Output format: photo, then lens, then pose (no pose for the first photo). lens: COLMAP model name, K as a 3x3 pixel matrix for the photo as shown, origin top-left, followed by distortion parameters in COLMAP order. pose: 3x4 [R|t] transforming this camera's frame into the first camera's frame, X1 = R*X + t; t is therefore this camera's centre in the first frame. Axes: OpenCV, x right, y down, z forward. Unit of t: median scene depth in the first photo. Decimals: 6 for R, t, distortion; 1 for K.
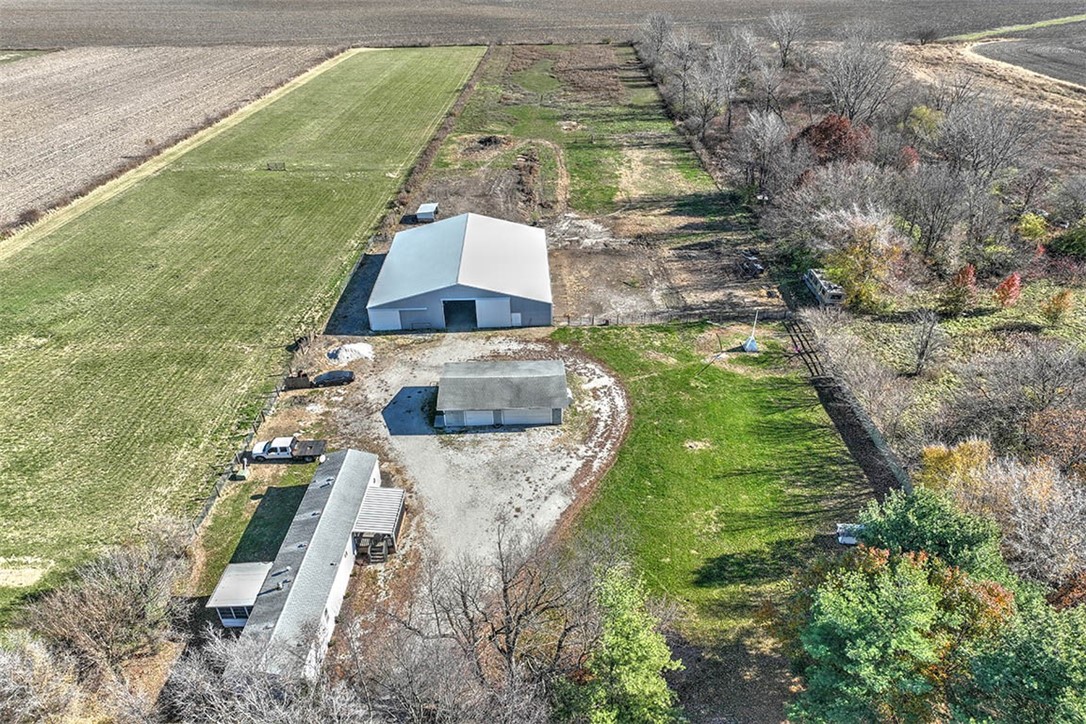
lens RADIAL K [[801.2, 0, 543.0], [0, 801.2, 362.0], [0, 0, 1]] dist [0.018933, 0.004535]
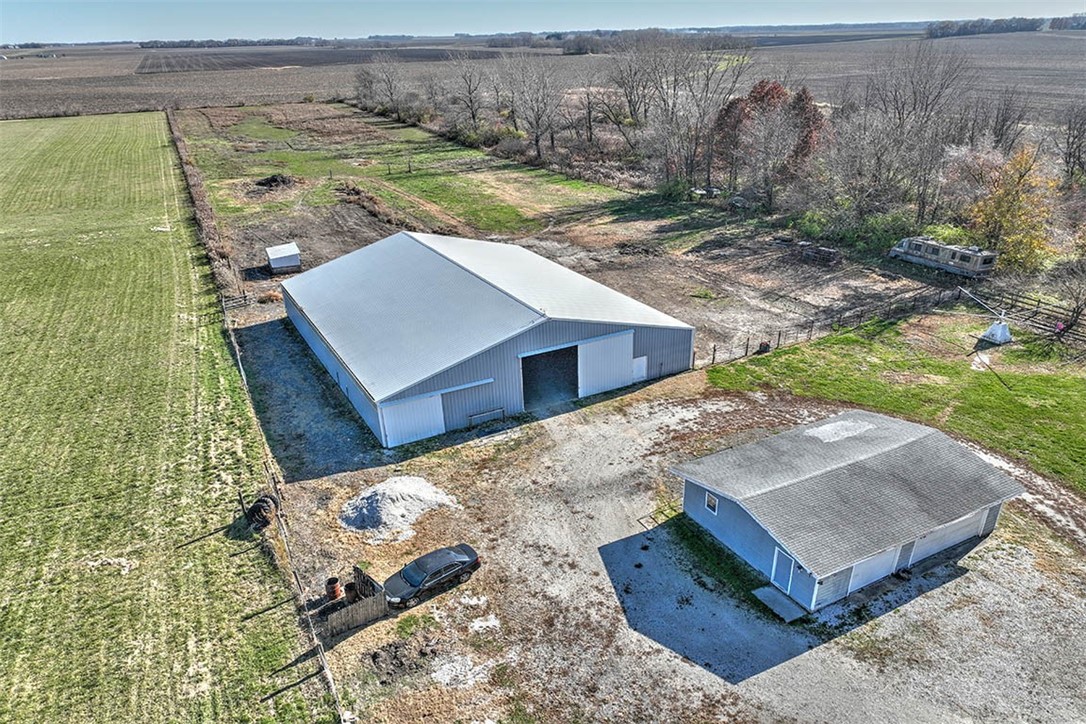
lens RADIAL K [[787.3, 0, 543.0], [0, 787.3, 362.0], [0, 0, 1]] dist [0.003227, 0.015091]
pose [[0.895894, -0.179975, 0.406180, -0.311111], [0.222955, 0.972940, -0.060660, -0.040604], [-0.384271, 0.144905, 0.911777, 0.538106]]
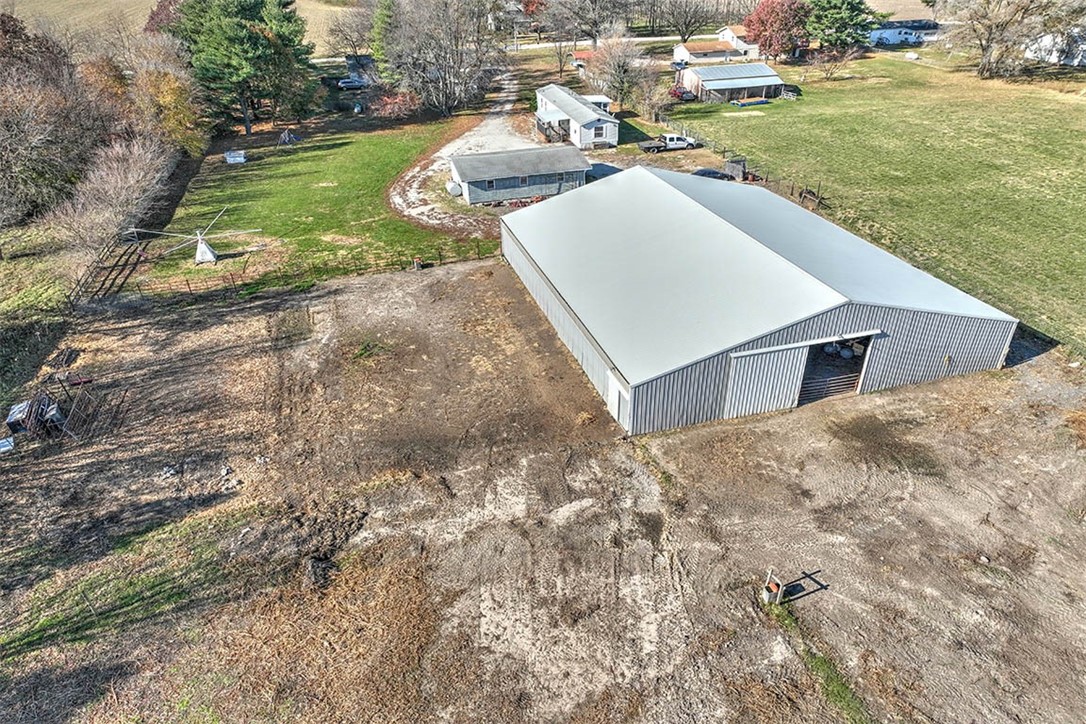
lens RADIAL K [[788.9, 0, 543.0], [0, 788.9, 362.0], [0, 0, 1]] dist [0.007516, -0.003316]
pose [[-0.968992, 0.148108, -0.197783, 0.119655], [-0.084603, 0.553190, 0.828748, -0.527536], [0.232156, 0.819783, -0.523507, 1.421660]]
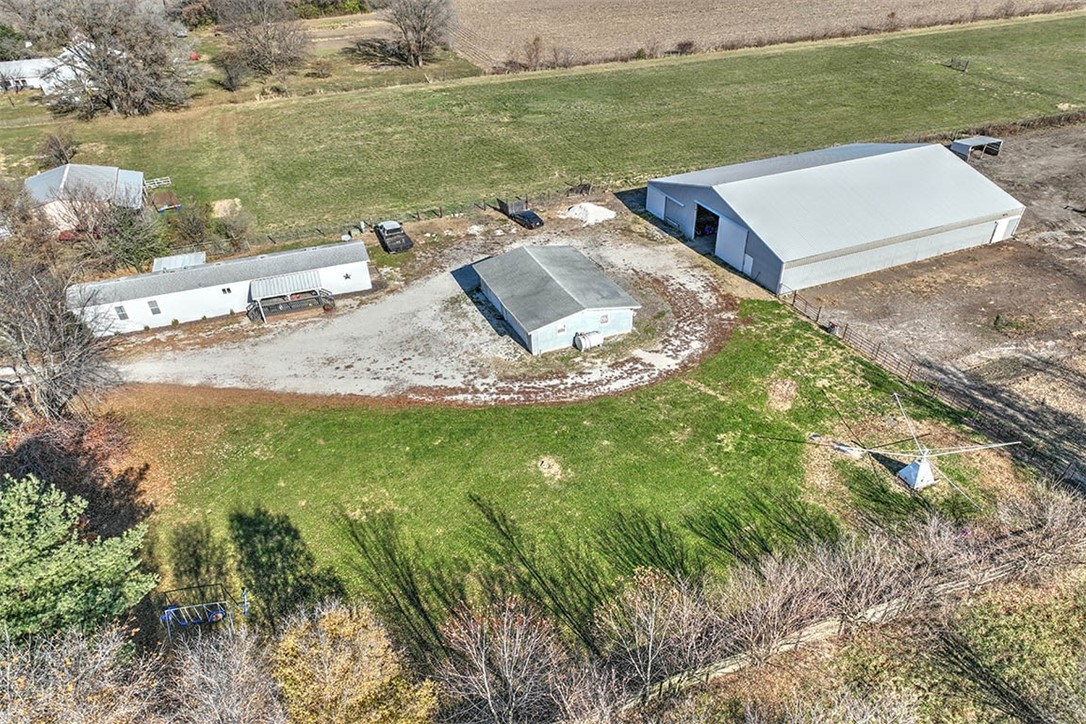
lens RADIAL K [[801.2, 0, 543.0], [0, 801.2, 362.0], [0, 0, 1]] dist [0.018933, 0.004535]
pose [[0.365728, 0.496144, -0.787454, 0.512818], [-0.425416, 0.841627, 0.332694, -0.142146], [0.827807, 0.213320, 0.518874, 0.496107]]
